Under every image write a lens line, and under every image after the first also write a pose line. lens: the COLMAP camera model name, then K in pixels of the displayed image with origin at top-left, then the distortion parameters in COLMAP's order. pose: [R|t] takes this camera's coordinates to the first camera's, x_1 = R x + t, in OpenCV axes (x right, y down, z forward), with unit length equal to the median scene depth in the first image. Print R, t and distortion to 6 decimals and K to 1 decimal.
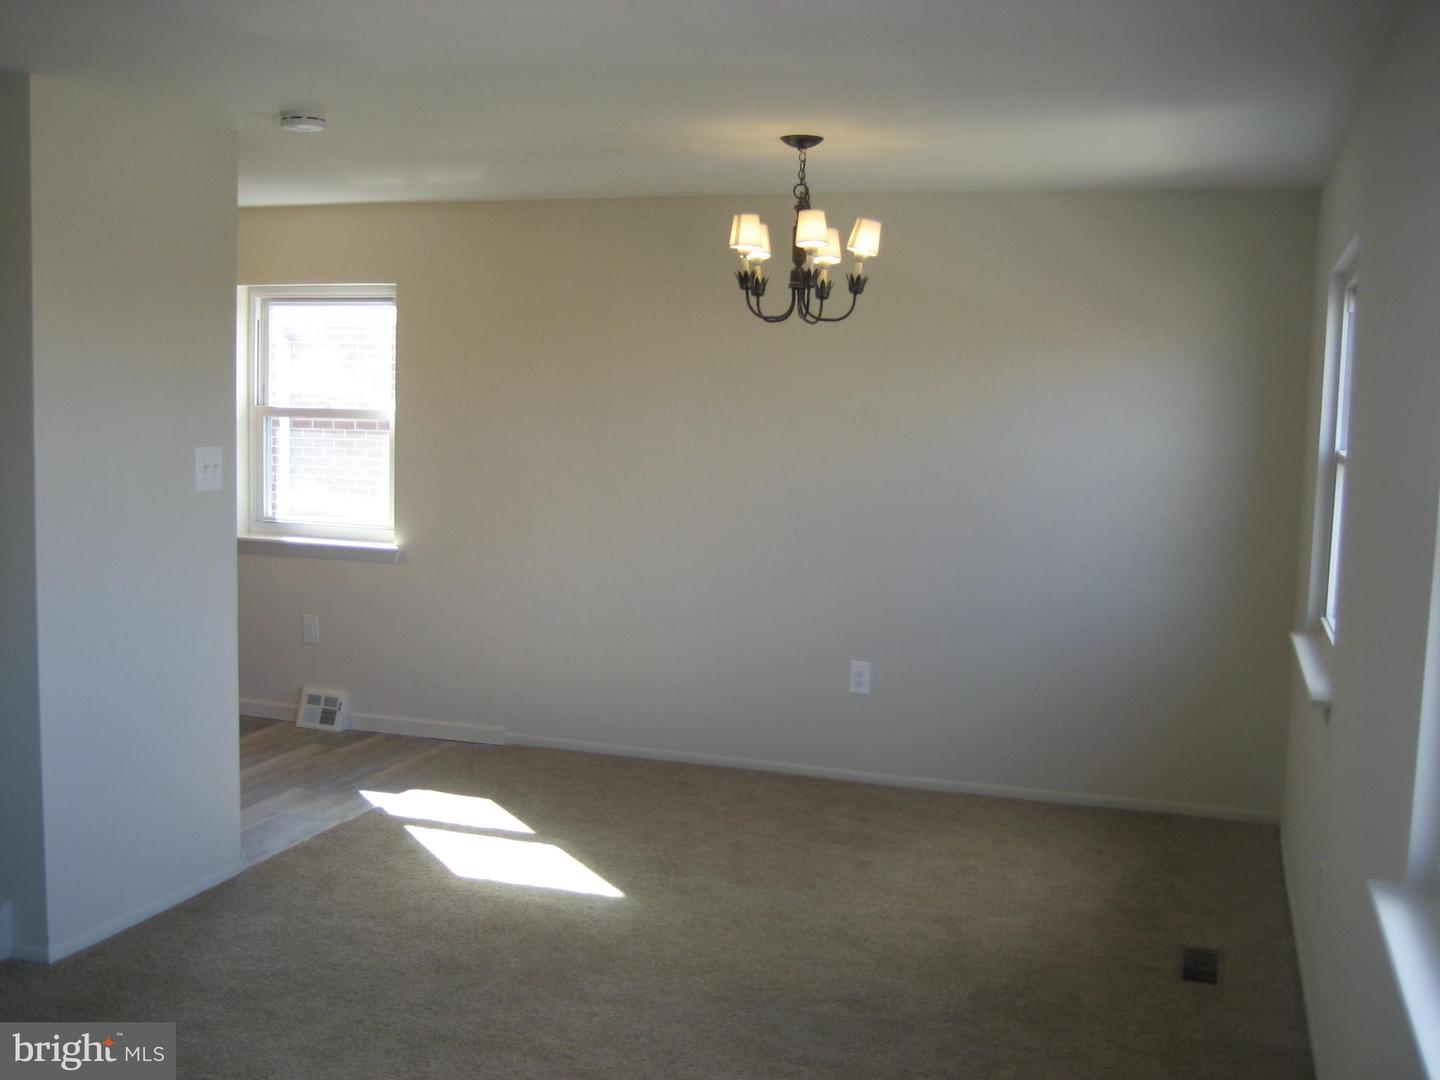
lens RADIAL K [[1499.3, 0, 717.1], [0, 1499.3, 547.4], [0, 0, 1]] dist [-0.131068, 0.157696]
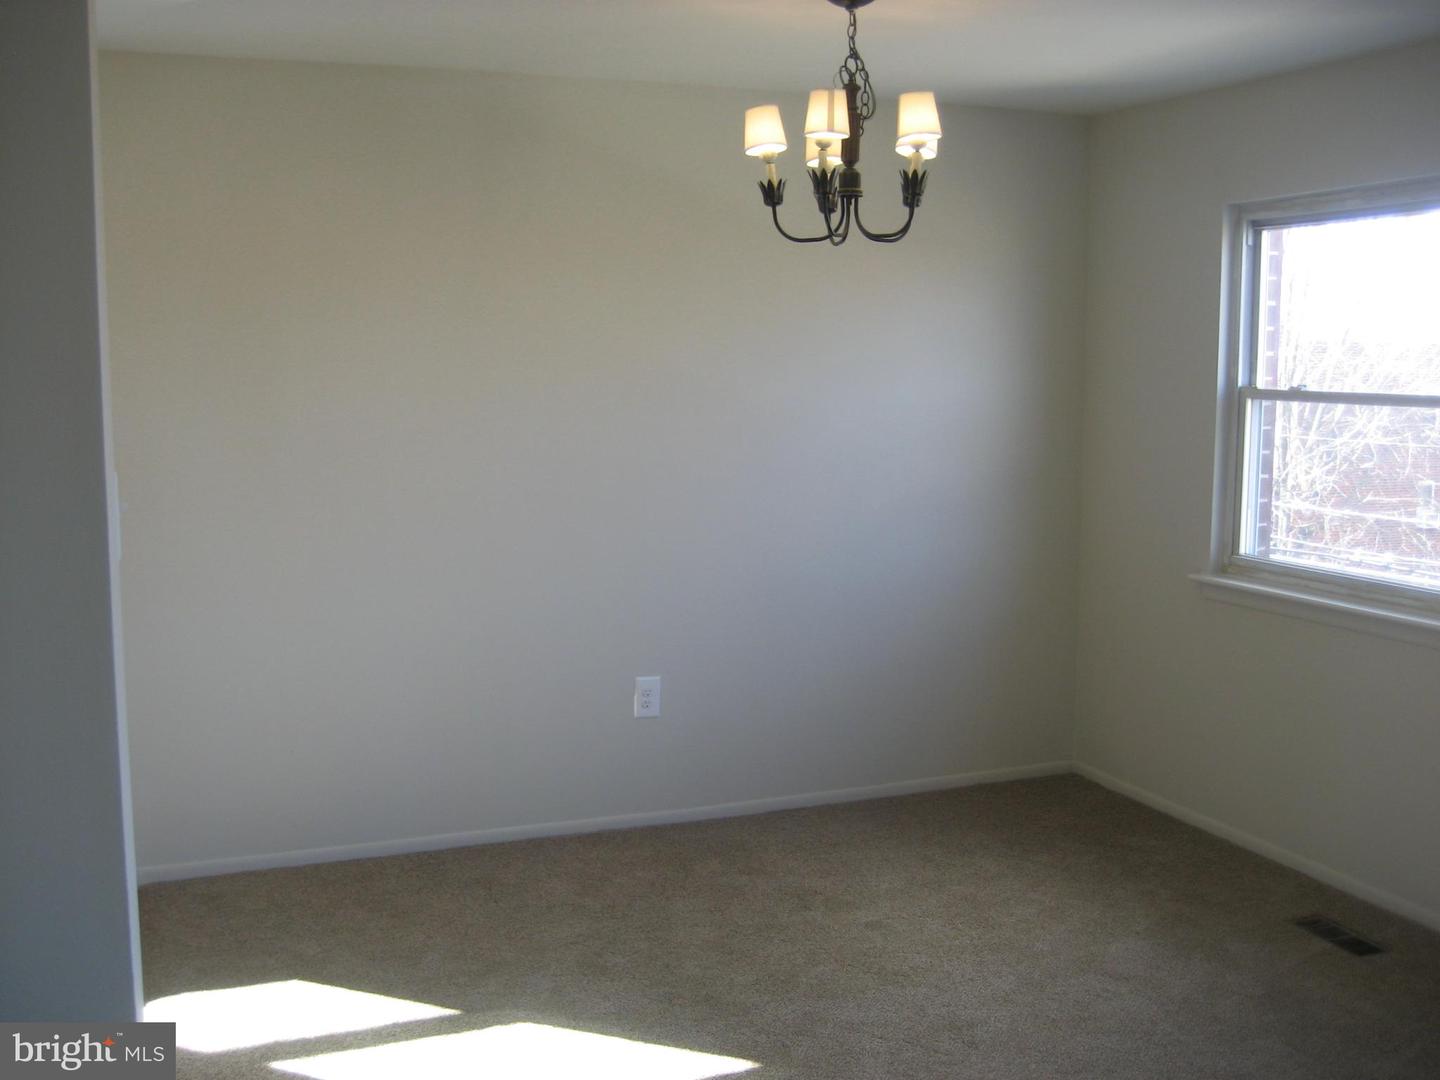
lens RADIAL K [[1499.3, 0, 717.1], [0, 1499.3, 547.4], [0, 0, 1]] dist [-0.131068, 0.157696]
pose [[0.759041, -0.109490, 0.641770, -0.477760], [0.084698, 0.993986, 0.069406, -0.055514], [-0.645510, 0.001675, 0.763750, 0.463980]]
